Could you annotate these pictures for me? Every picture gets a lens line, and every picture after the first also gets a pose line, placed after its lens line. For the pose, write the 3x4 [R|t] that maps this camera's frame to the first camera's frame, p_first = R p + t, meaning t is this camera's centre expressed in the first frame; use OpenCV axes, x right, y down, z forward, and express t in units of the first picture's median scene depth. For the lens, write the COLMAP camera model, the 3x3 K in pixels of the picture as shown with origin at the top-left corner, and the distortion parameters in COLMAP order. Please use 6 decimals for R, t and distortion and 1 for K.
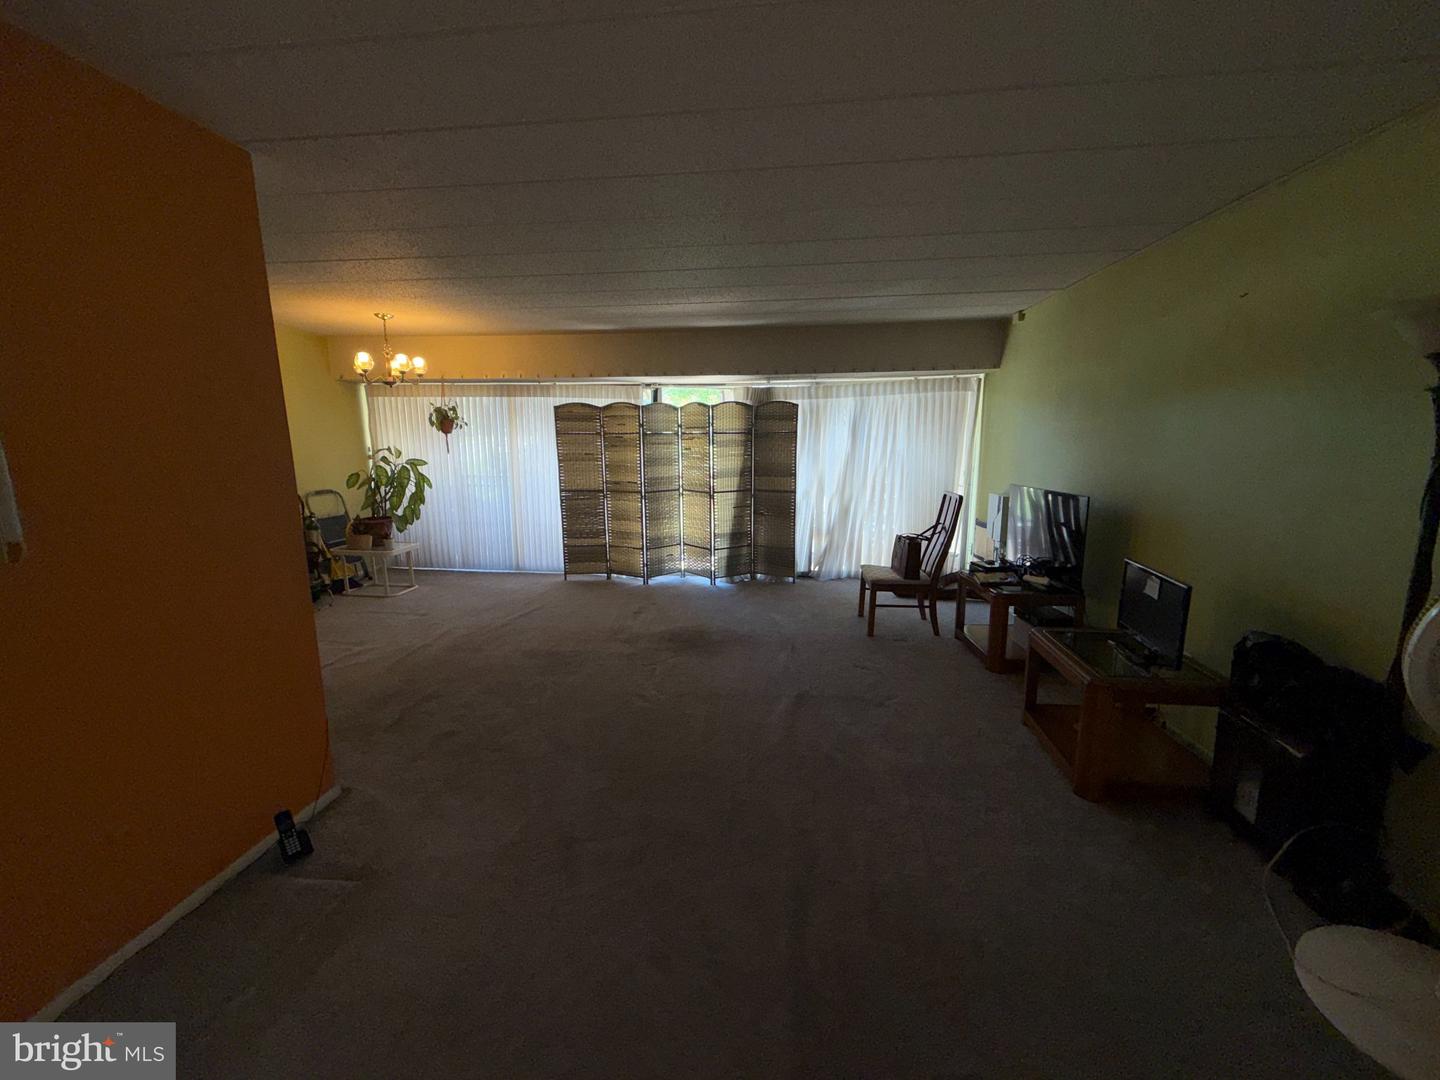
lens RADIAL K [[575.4, 0, 719.9], [0, 575.4, 538.5], [0, 0, 1]] dist [0.003450, -0.000190]
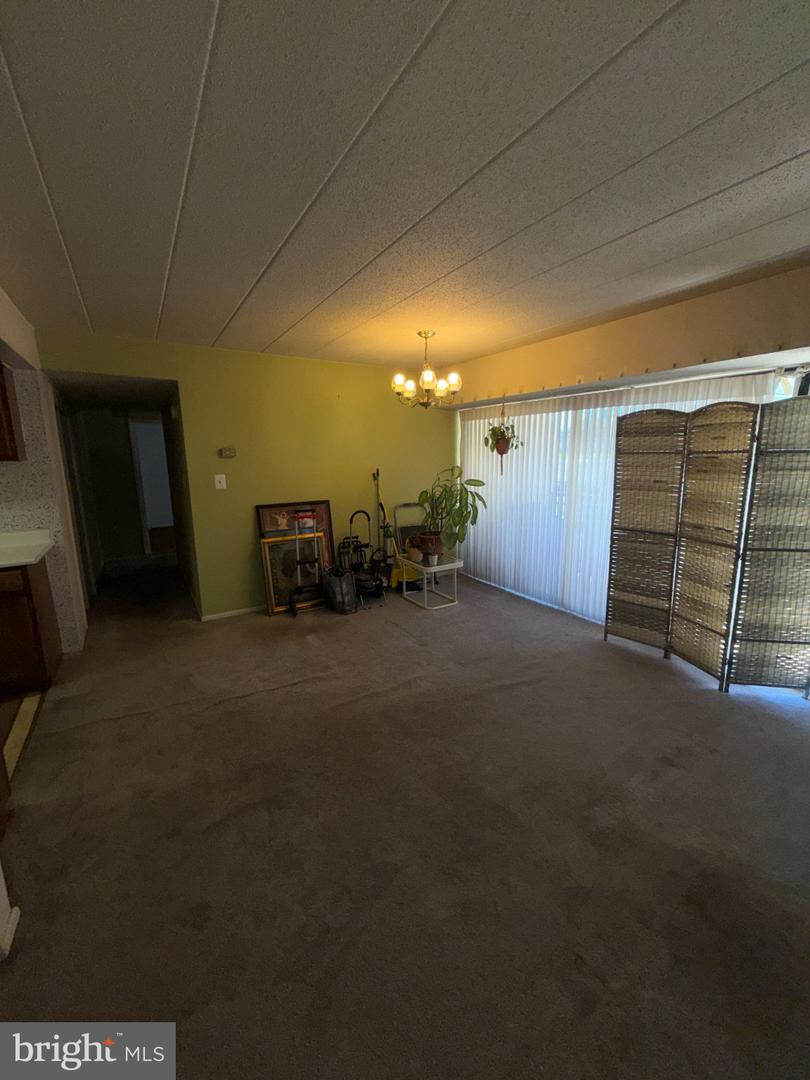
lens RADIAL K [[431.5, 0, 401.3], [0, 431.5, 535.1], [0, 0, 1]] dist [0.003450, -0.000190]
pose [[0.608747, 0.139015, -0.781090, 0.002917], [-0.126856, 0.988917, 0.077138, -0.083284], [0.783157, 0.052128, 0.619636, 0.430228]]
